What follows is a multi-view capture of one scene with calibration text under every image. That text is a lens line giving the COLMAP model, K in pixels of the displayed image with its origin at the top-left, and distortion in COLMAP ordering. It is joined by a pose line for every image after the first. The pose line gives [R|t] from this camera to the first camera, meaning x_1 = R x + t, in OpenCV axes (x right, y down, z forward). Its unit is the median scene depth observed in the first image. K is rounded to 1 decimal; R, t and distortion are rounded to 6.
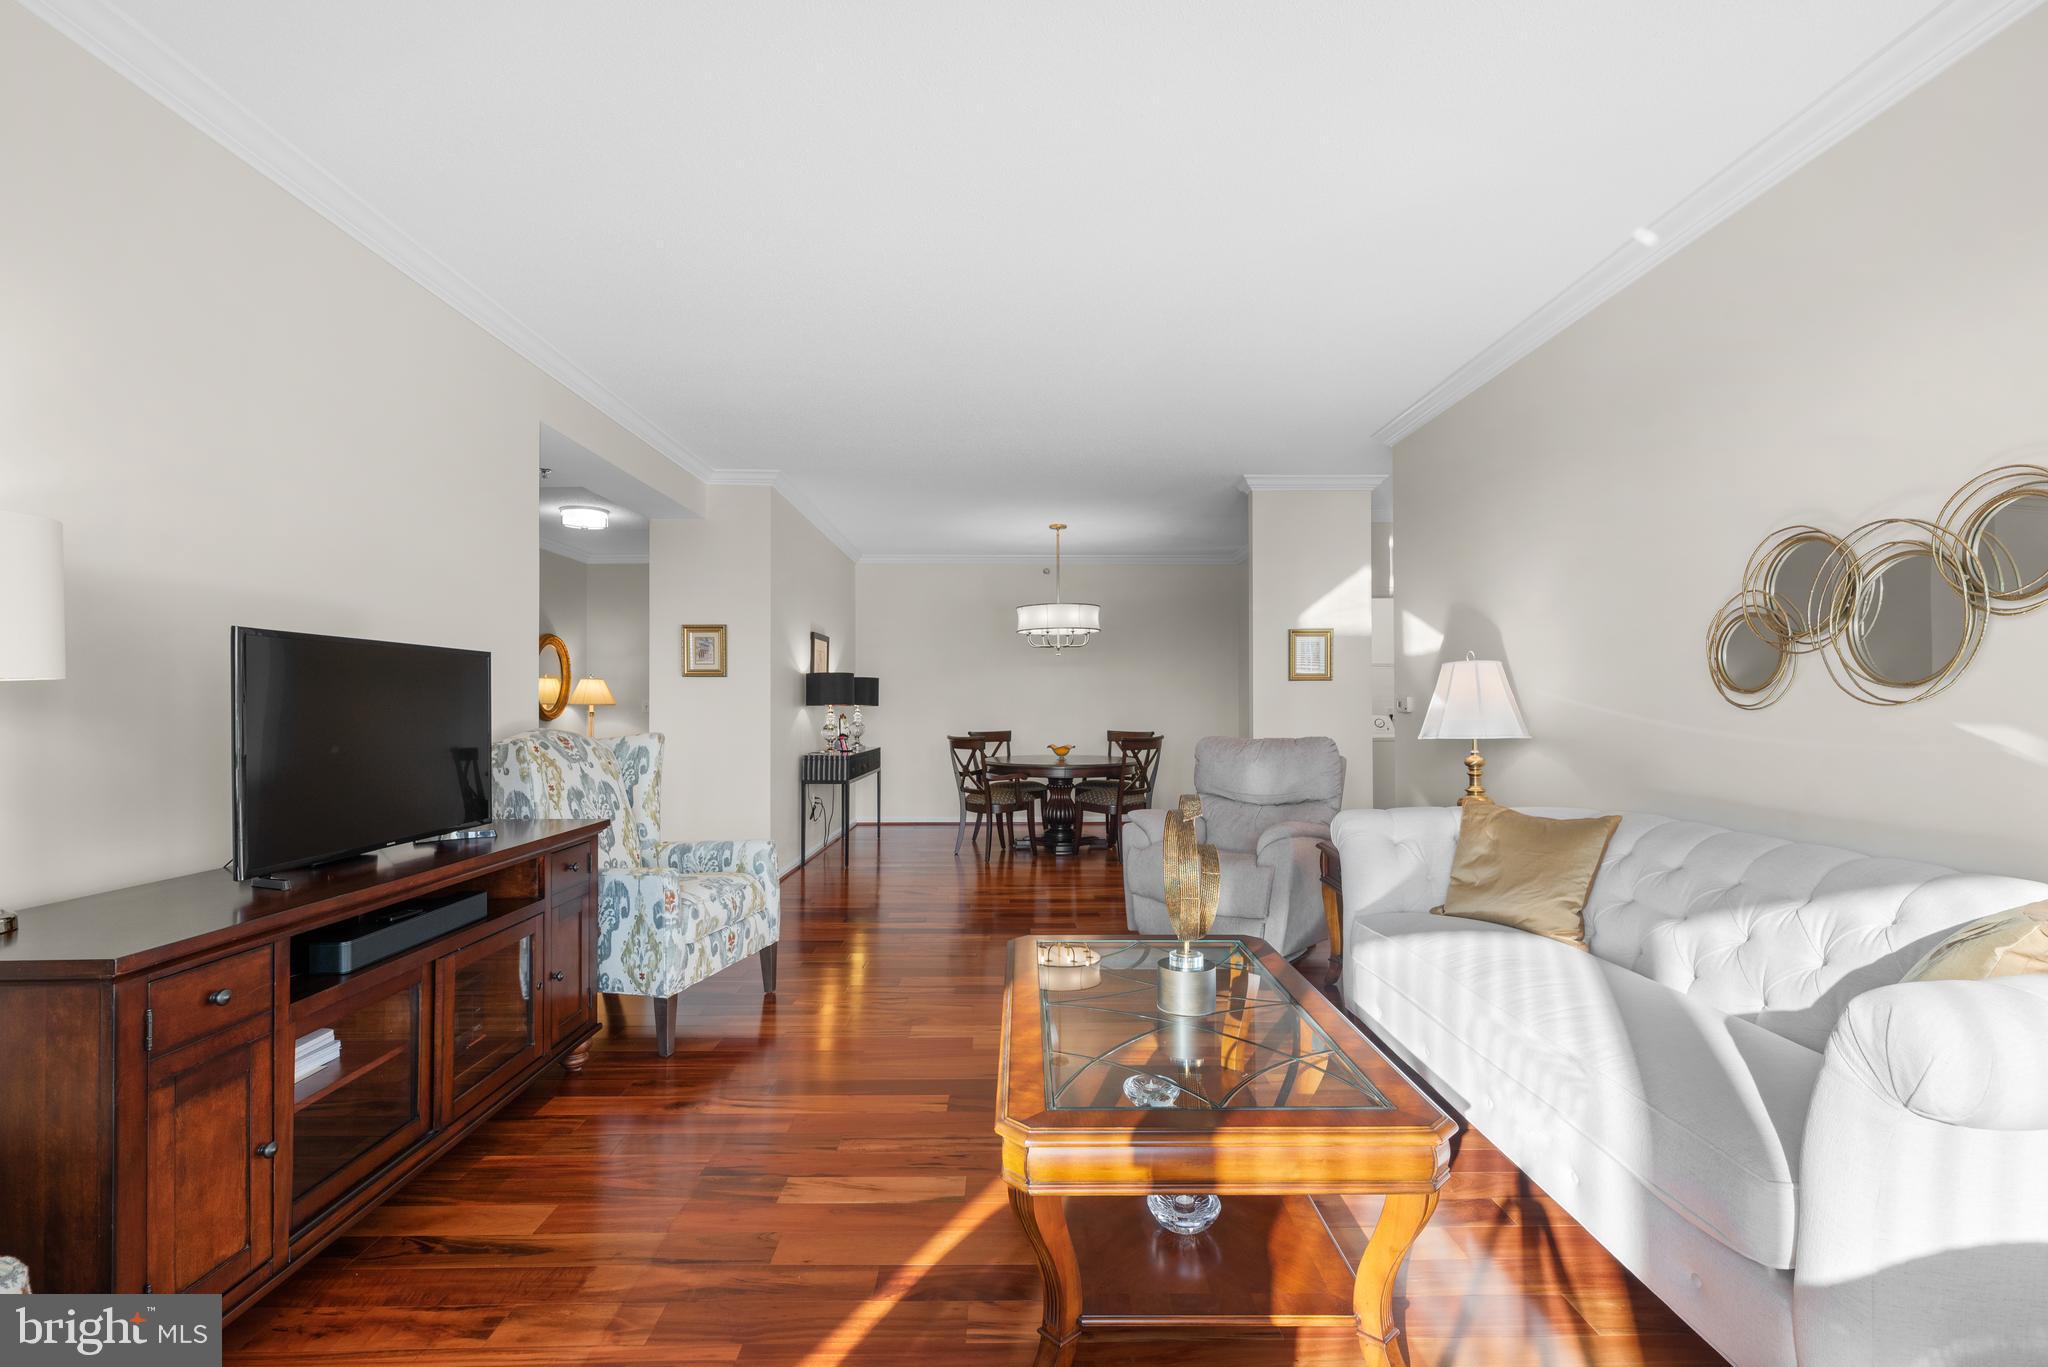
lens RADIAL K [[914.9, 0, 1022.4], [0, 914.9, 684.1], [0, 0, 1]] dist [0.003285, -0.000500]
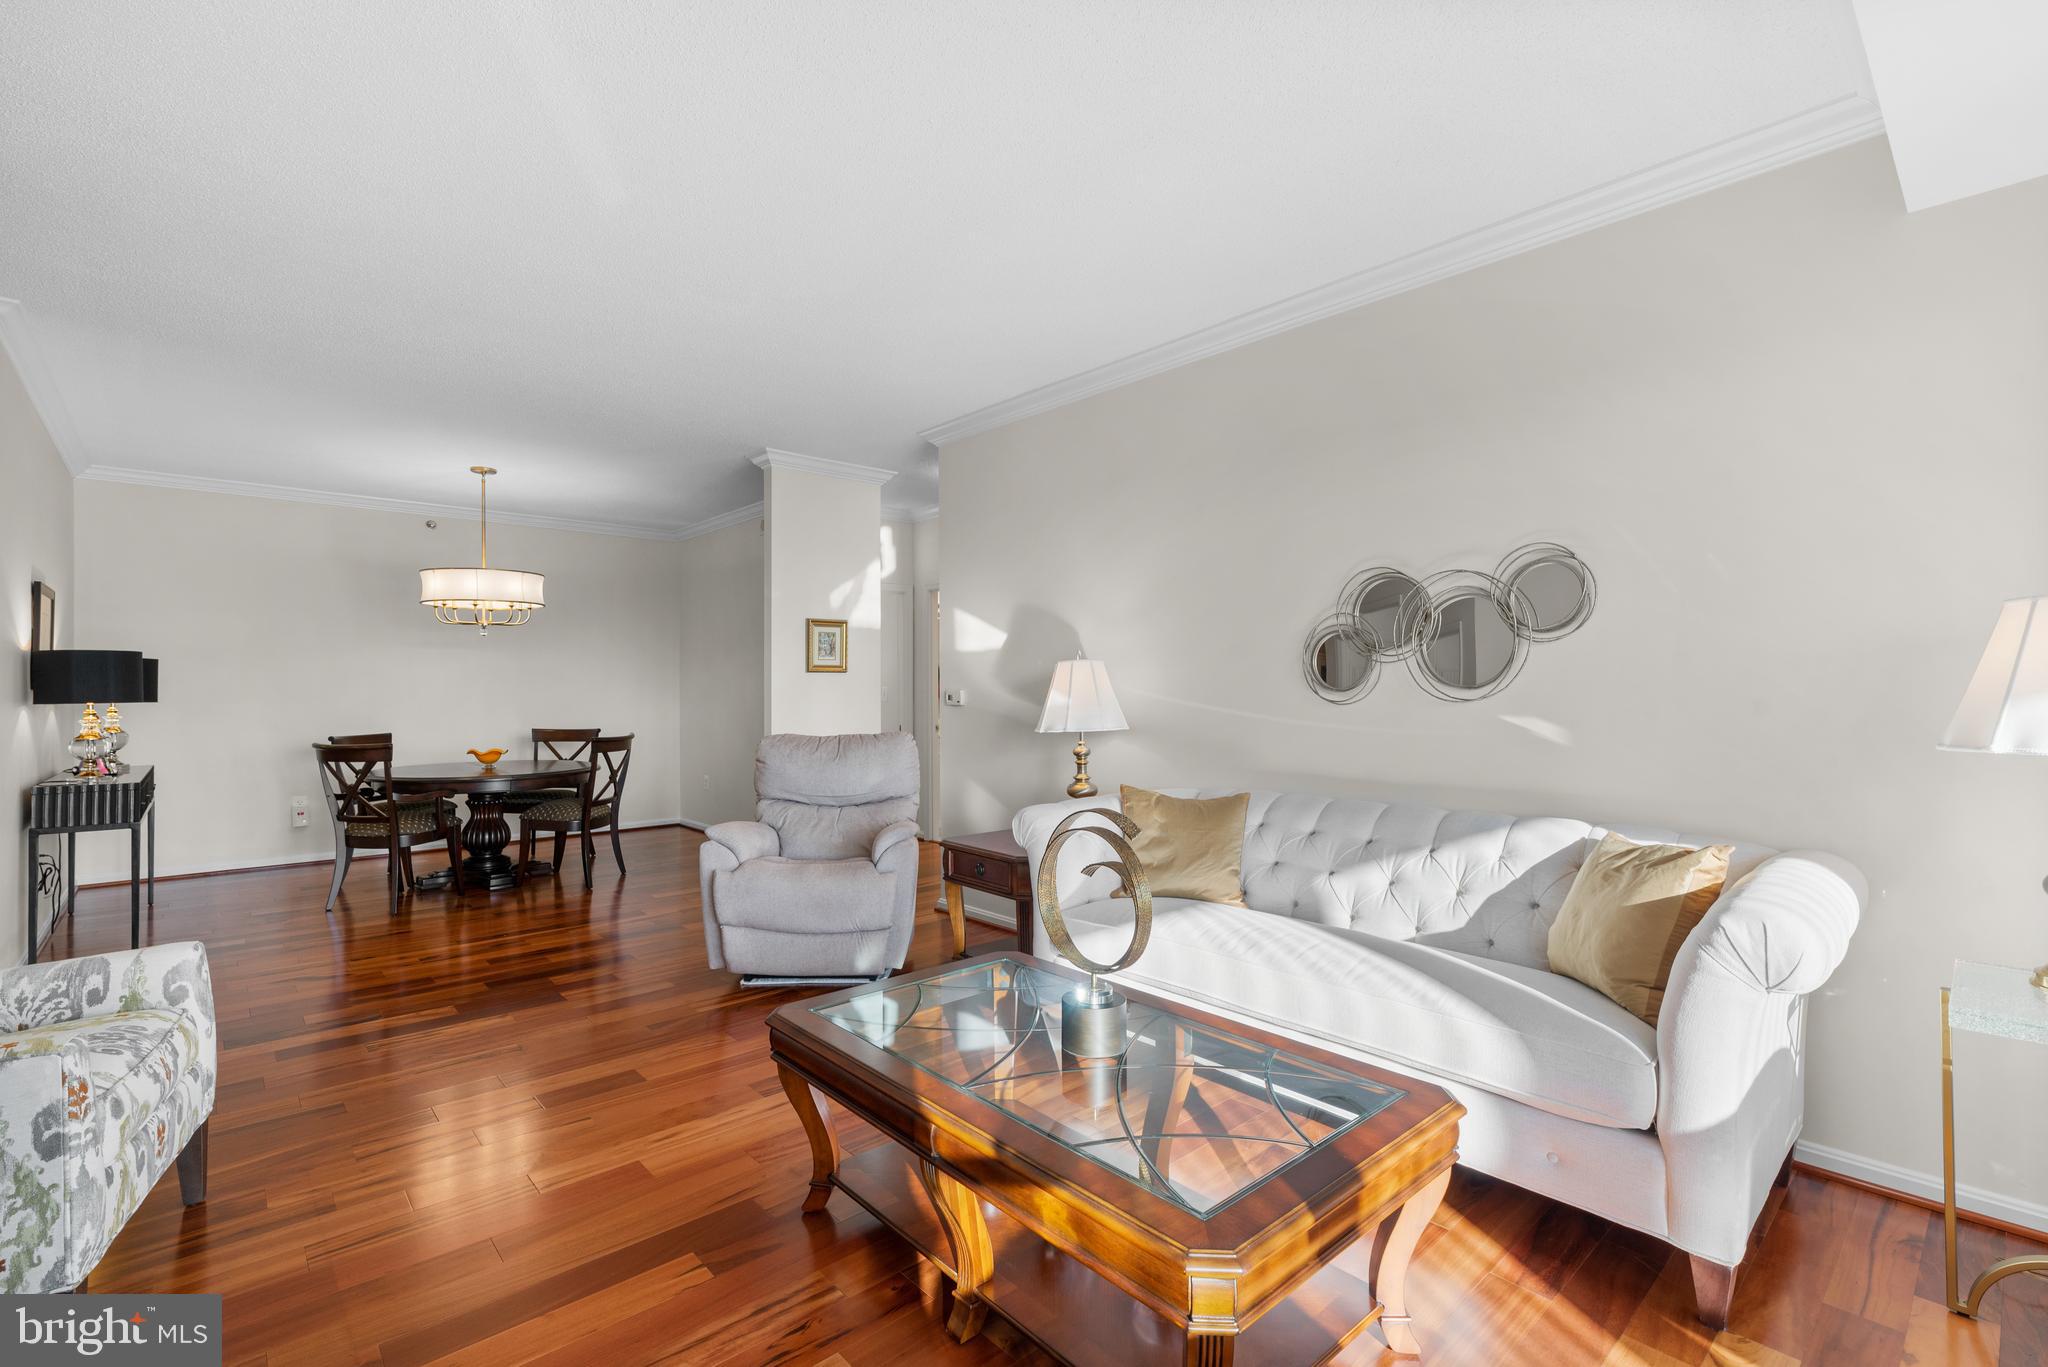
lens RADIAL K [[914.9, 0, 1022.4], [0, 914.9, 684.1], [0, 0, 1]] dist [0.003285, -0.000500]
pose [[0.749414, 0.001935, 0.662099, -0.281761], [-0.011606, 0.999880, 0.010214, -0.006287], [-0.662000, -0.015339, 0.749347, 0.227453]]
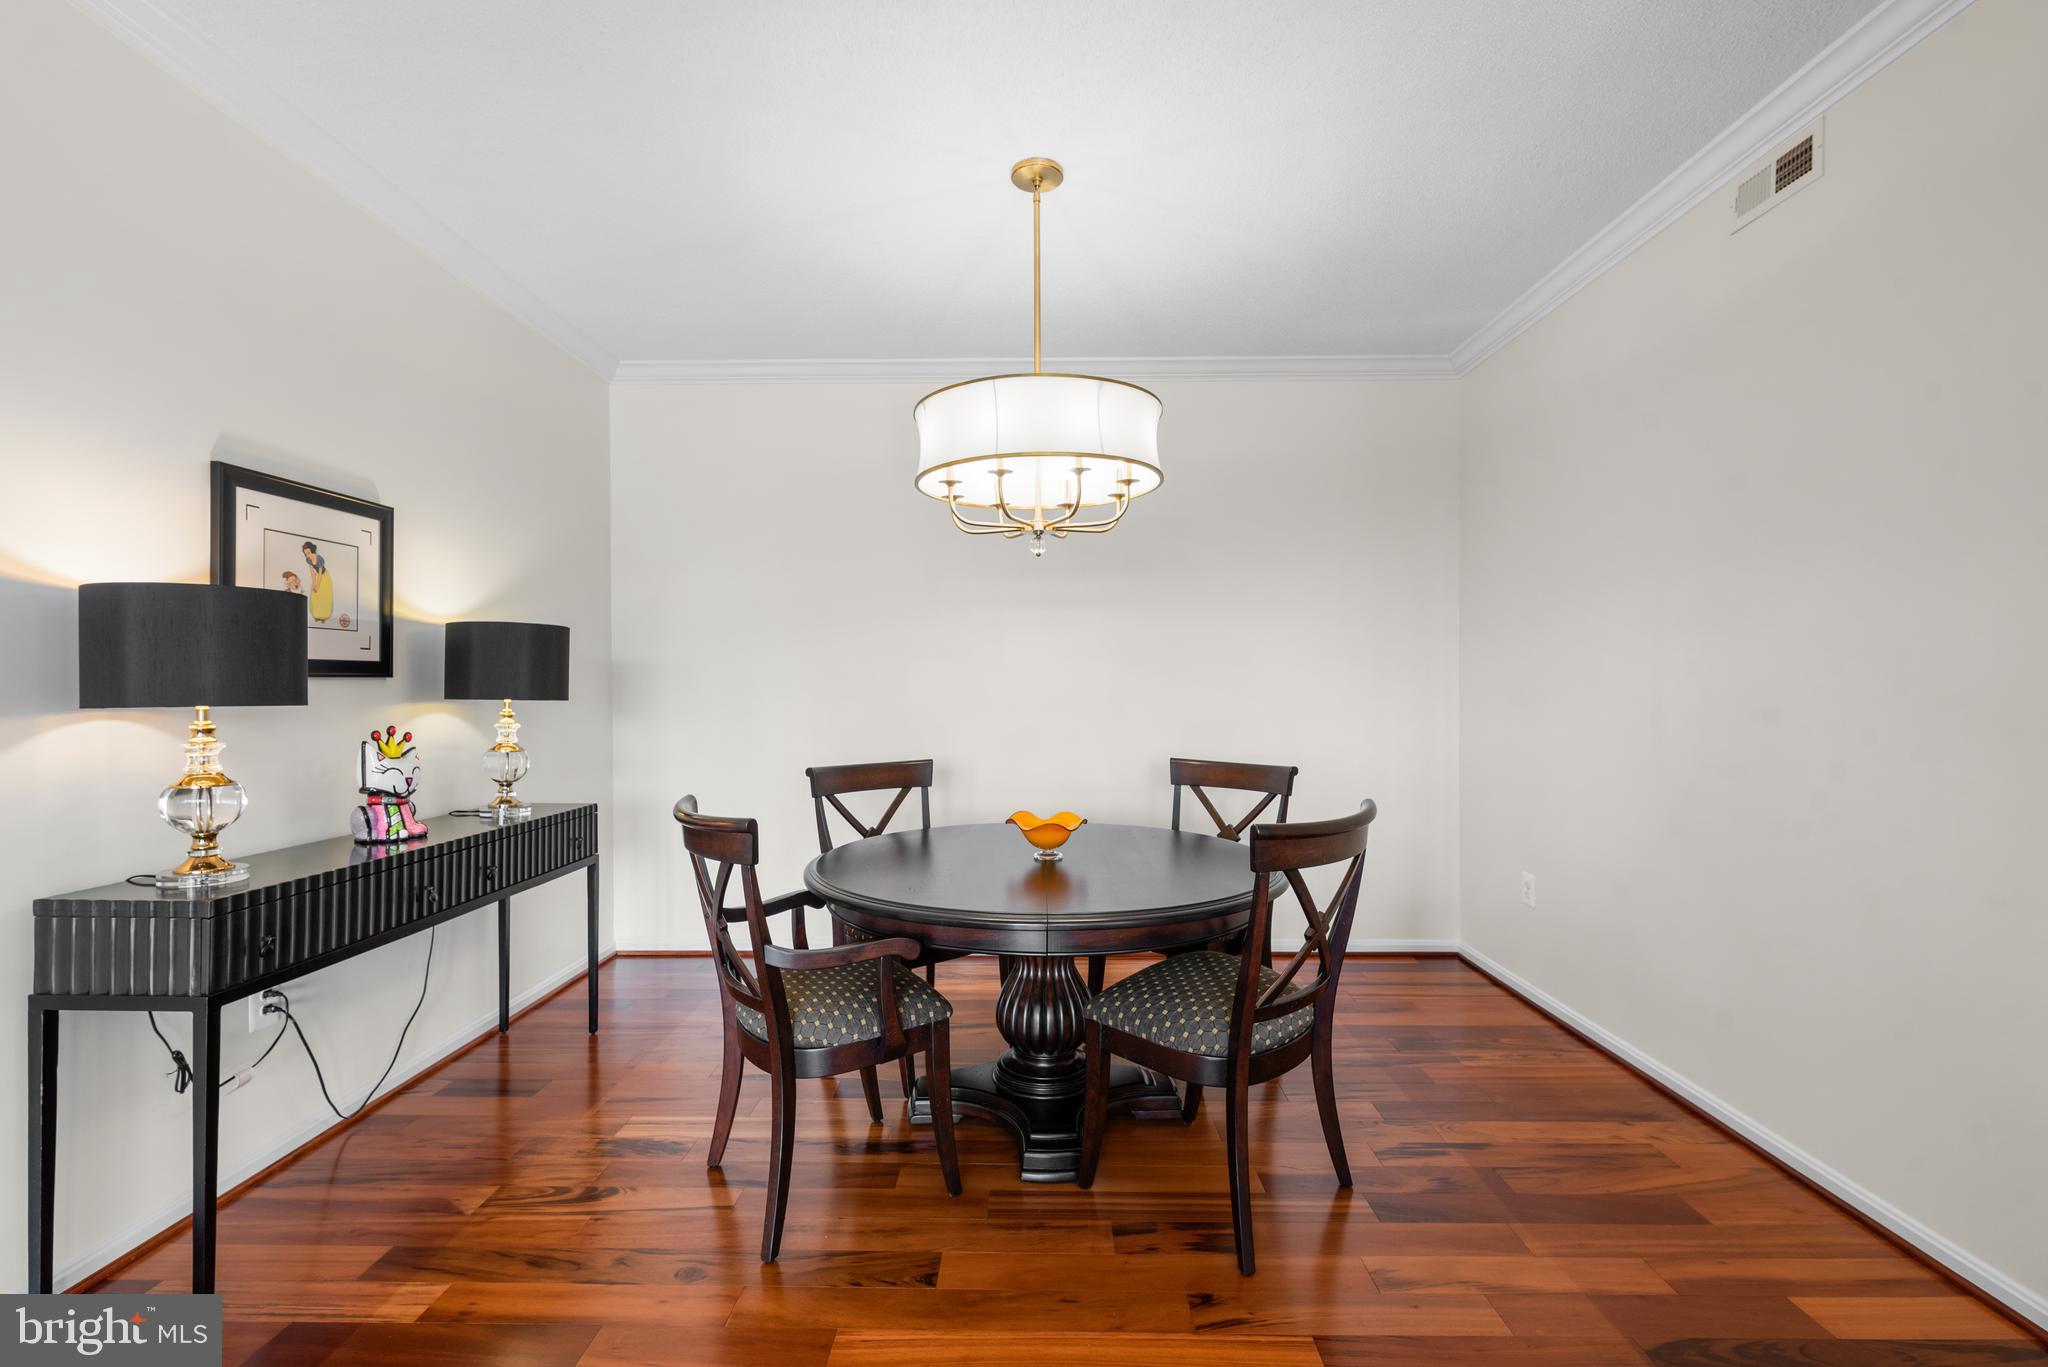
lens RADIAL K [[920.9, 0, 1030.5], [0, 920.9, 684.2], [0, 0, 1]] dist [0.000012, -0.000373]
pose [[0.999729, -0.000240, -0.023265, 0.093174], [0.000846, 0.999660, 0.026049, 0.016550], [0.023251, -0.026061, 0.999390, 1.374926]]
